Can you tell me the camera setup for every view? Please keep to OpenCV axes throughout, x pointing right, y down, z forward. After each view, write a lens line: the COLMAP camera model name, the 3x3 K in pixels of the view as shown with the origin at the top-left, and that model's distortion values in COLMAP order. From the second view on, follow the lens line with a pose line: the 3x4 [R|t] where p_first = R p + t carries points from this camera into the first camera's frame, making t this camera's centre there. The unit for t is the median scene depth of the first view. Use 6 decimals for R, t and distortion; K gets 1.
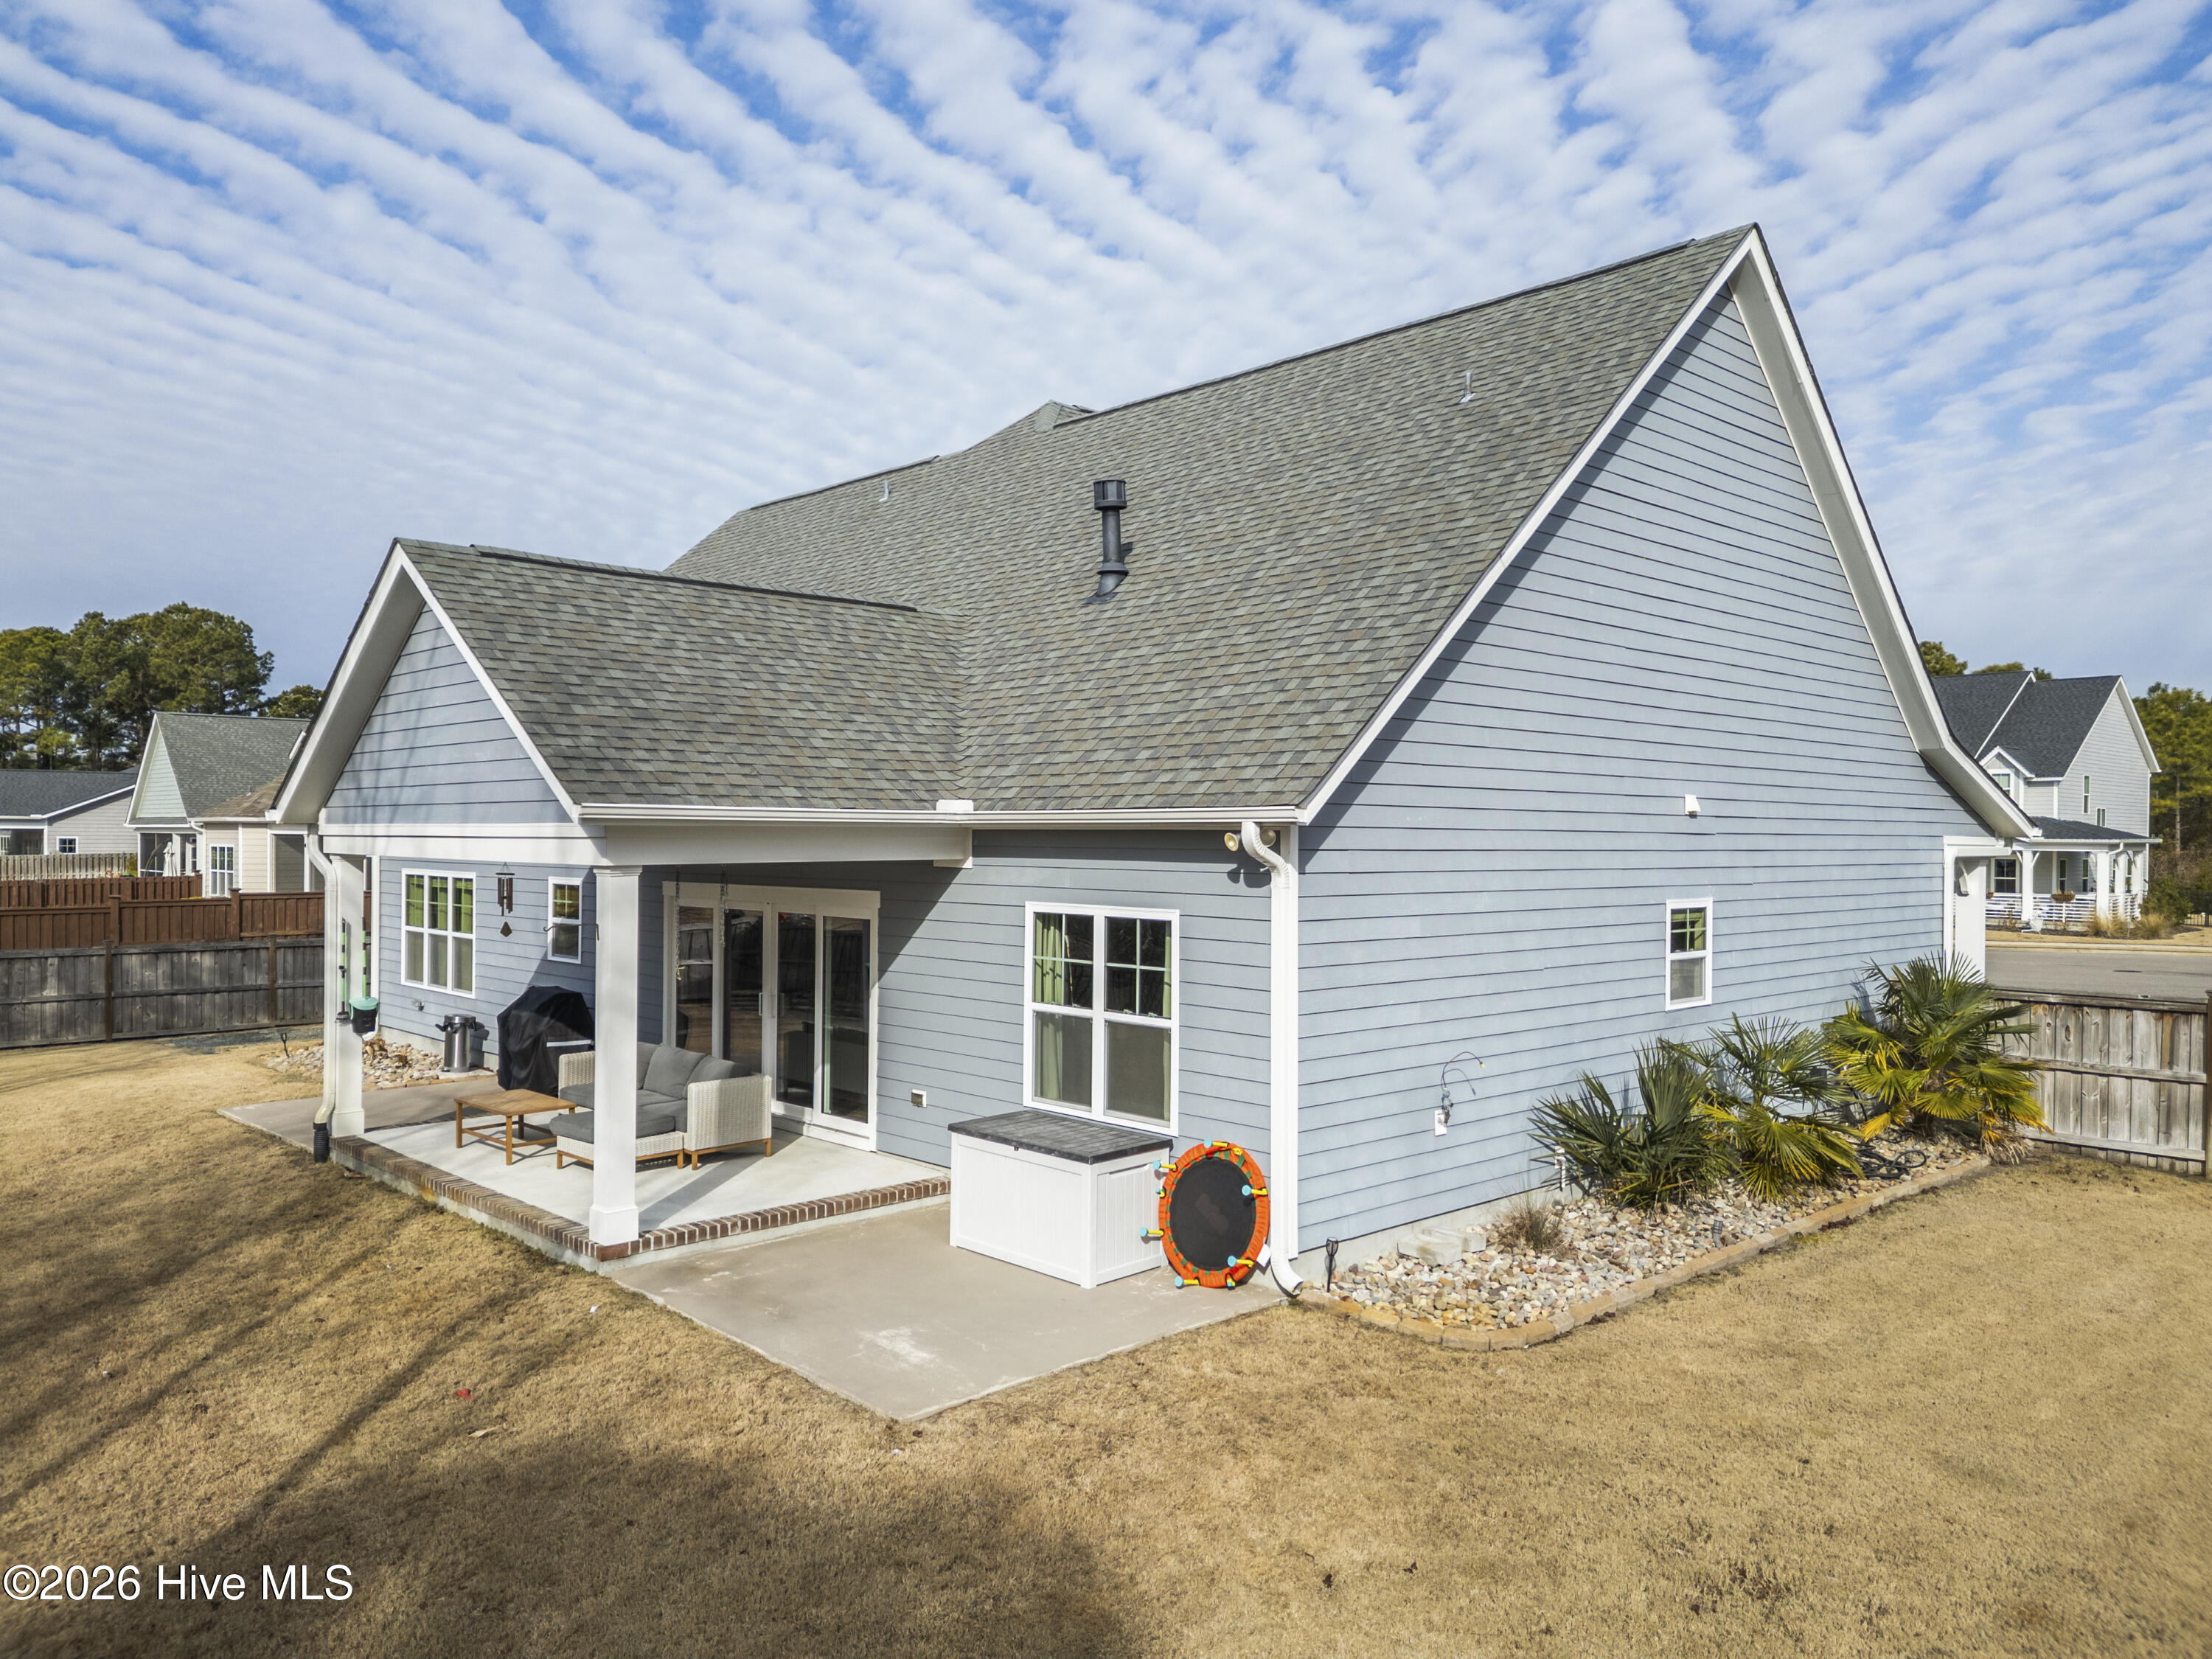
lens RADIAL K [[1555.9, 0, 1099.9], [0, 1555.9, 815.6], [0, 0, 1]] dist [0.101545, -0.093103]
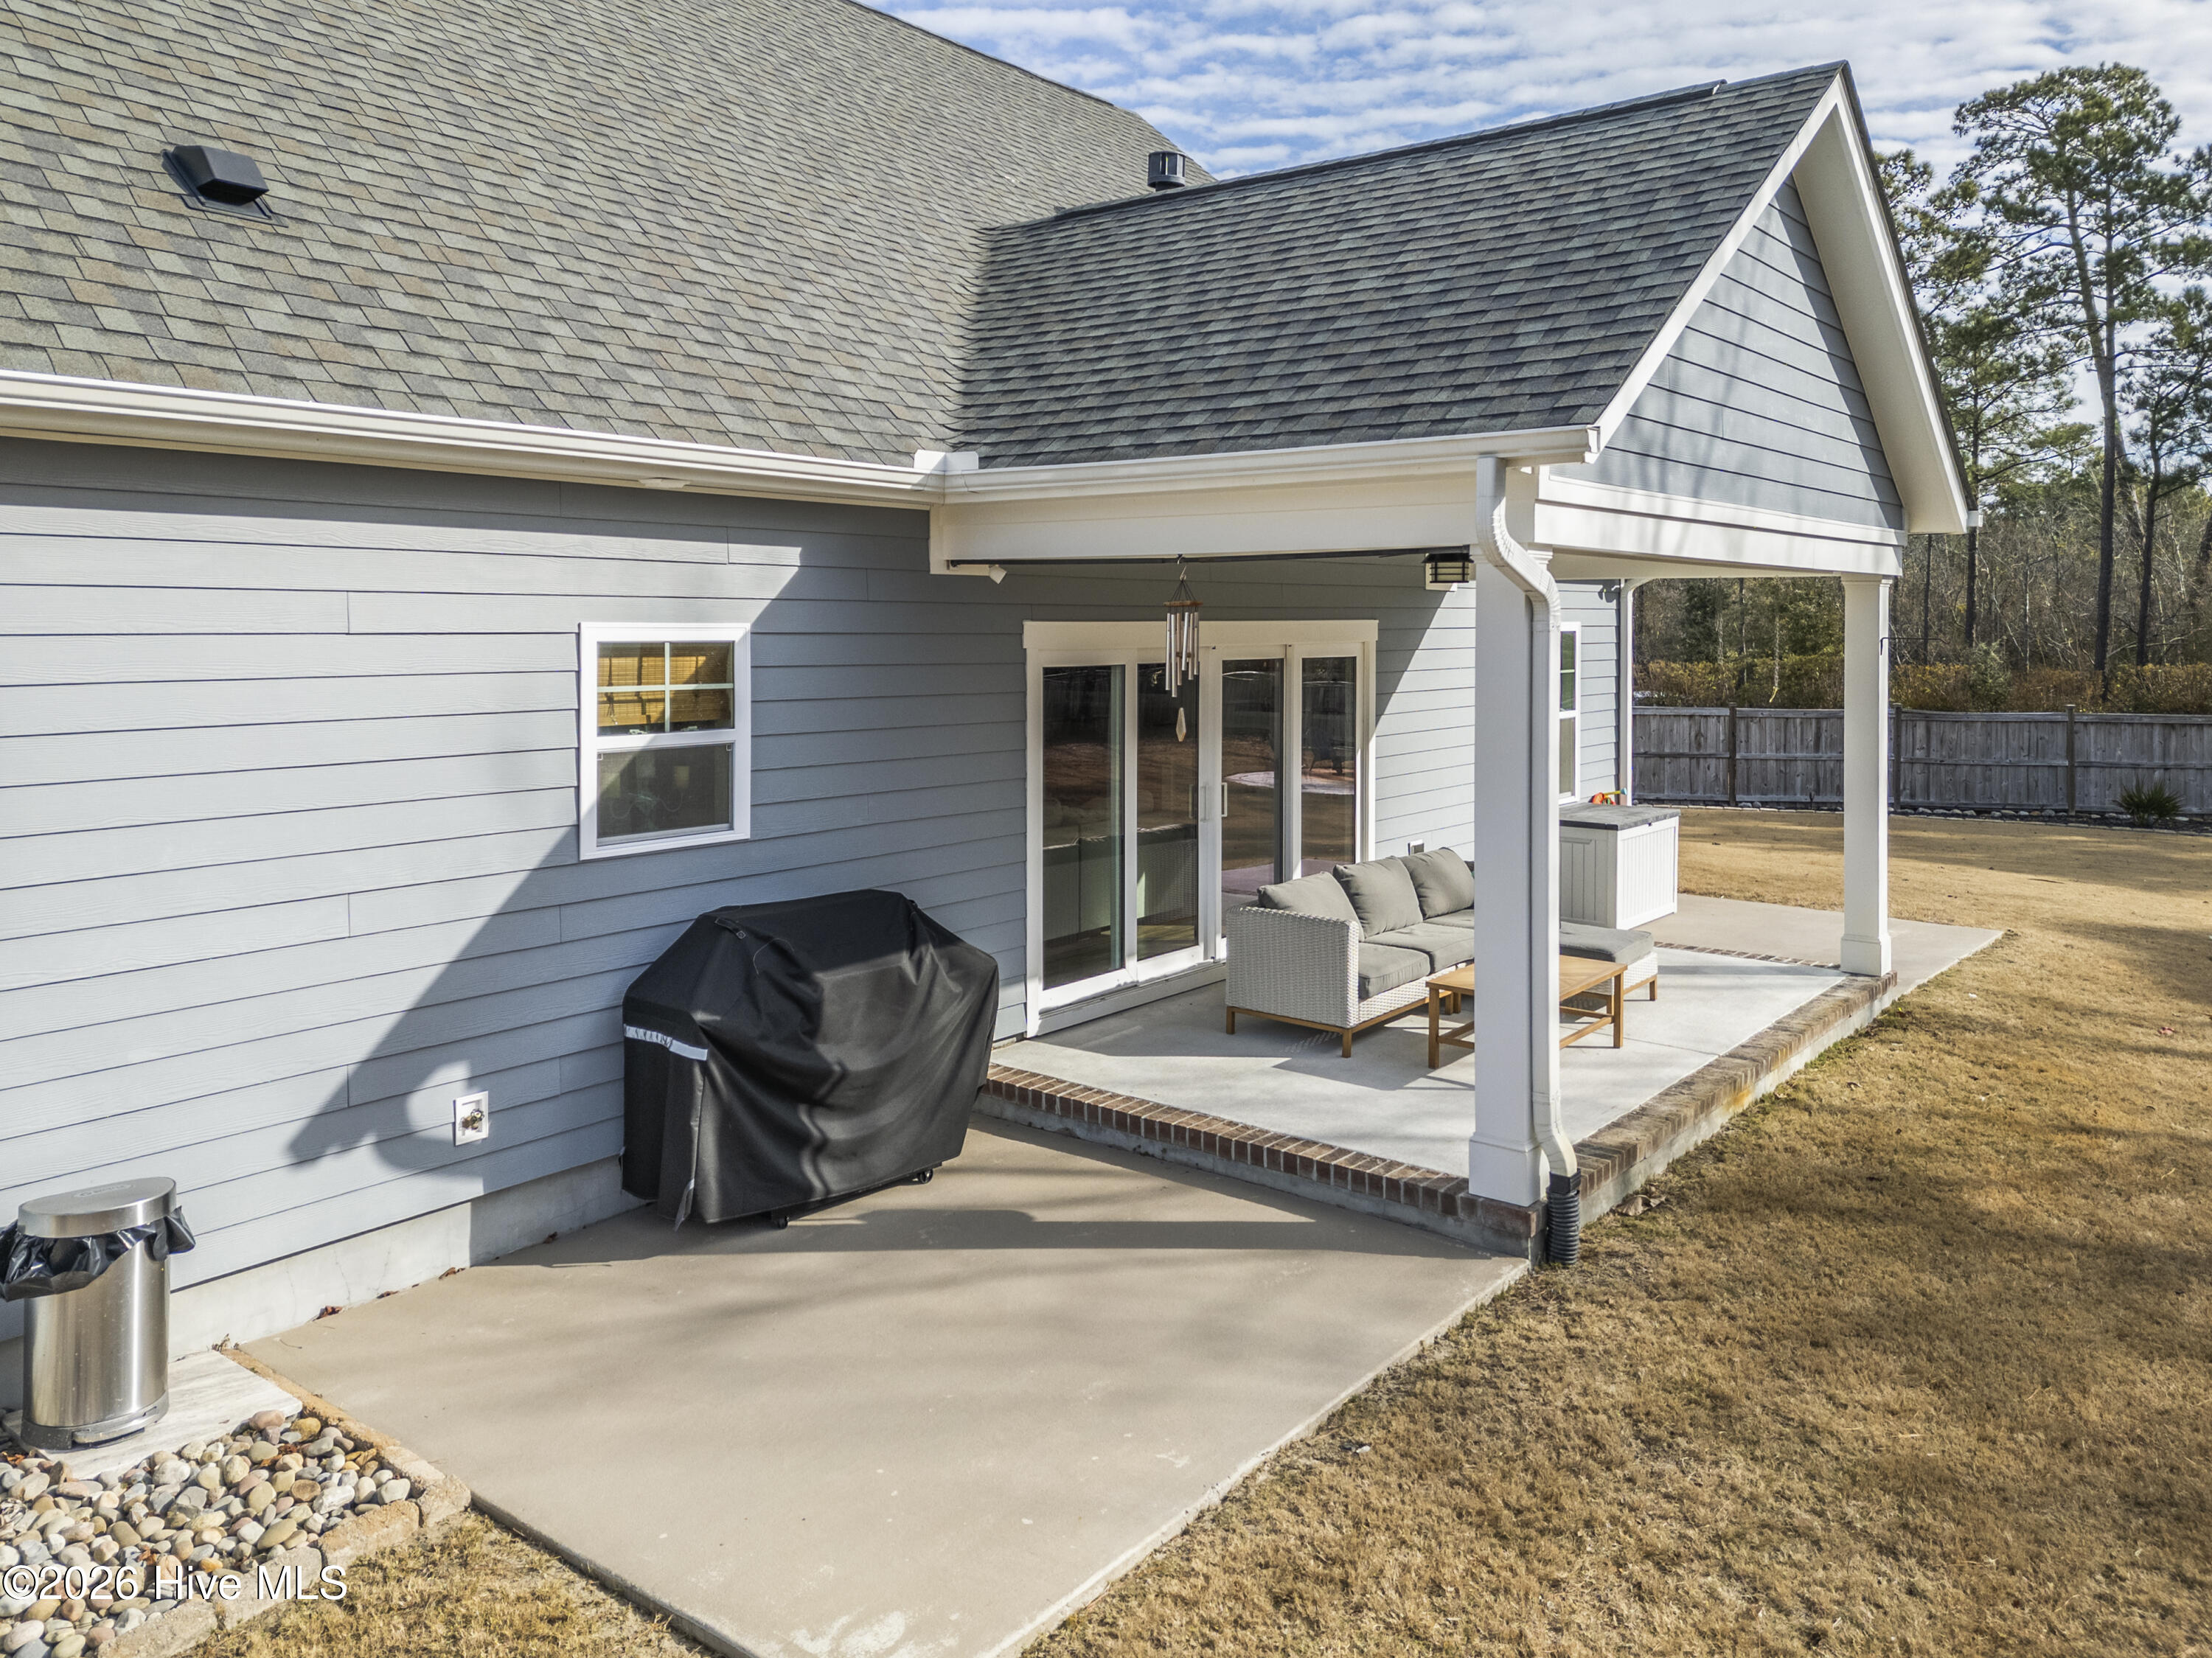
lens RADIAL K [[1555.8, 0, 1099.9], [0, 1555.8, 815.1], [0, 0, 1]] dist [0.101545, -0.093103]
pose [[-0.141167, -0.127148, 0.981787, -0.981896], [-0.012324, 0.991867, 0.126681, 0.048396], [-0.989909, 0.005783, -0.141586, 1.279916]]
